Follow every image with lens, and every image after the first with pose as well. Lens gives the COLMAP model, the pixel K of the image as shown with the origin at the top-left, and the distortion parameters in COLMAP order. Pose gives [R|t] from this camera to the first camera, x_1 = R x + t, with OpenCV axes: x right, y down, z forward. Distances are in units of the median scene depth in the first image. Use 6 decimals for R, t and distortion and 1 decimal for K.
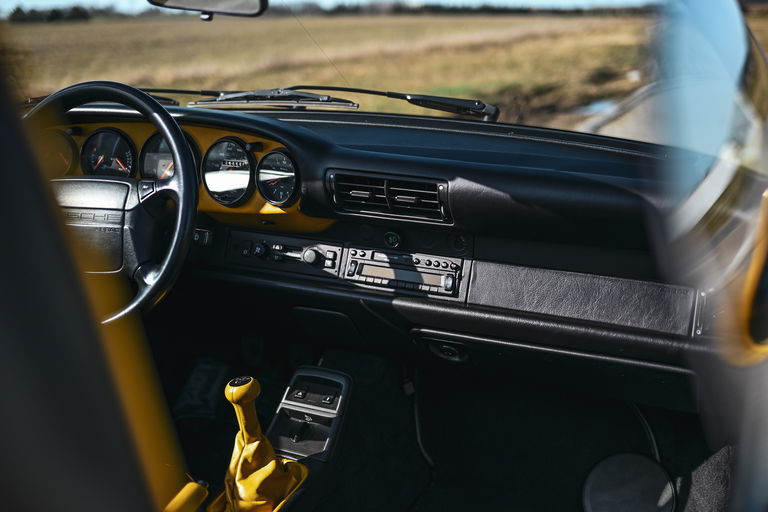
lens RADIAL K [[889.6, 0, 384.4], [0, 889.6, 256.6], [0, 0, 1]] dist [0.002311, 0.000000]
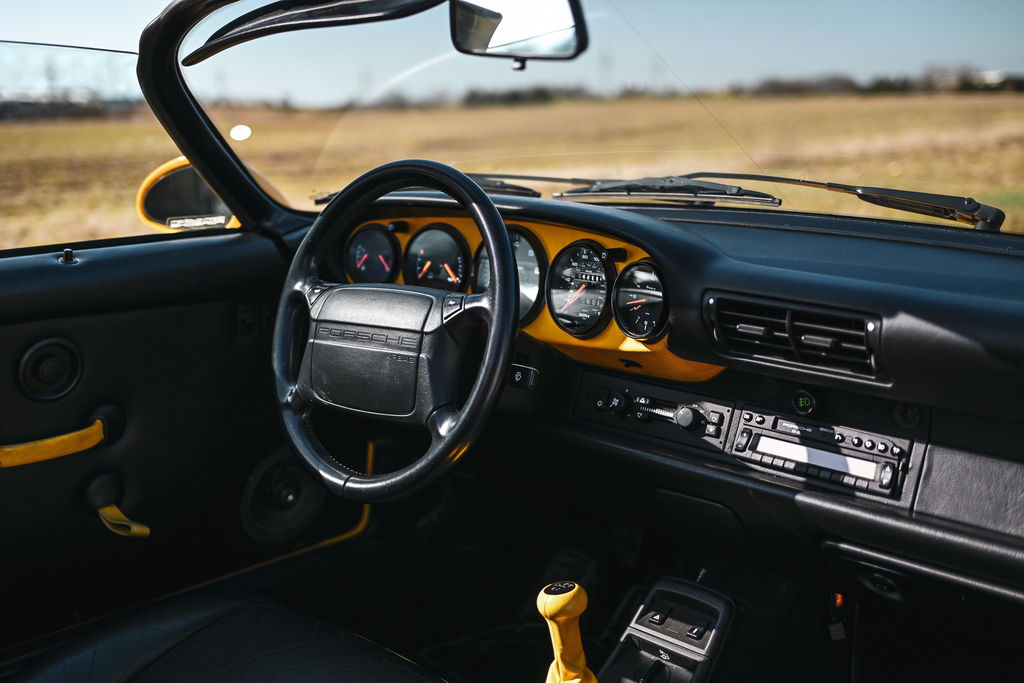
lens RADIAL K [[1186.2, 0, 511.9], [0, 1186.2, 340.6], [0, 0, 1]] dist [0.002311, 0.000000]
pose [[0.941735, 0.061283, -0.330727, 0.092521], [-0.081707, 0.995490, -0.048195, -0.004229], [0.326282, 0.072410, 0.942495, 0.096589]]
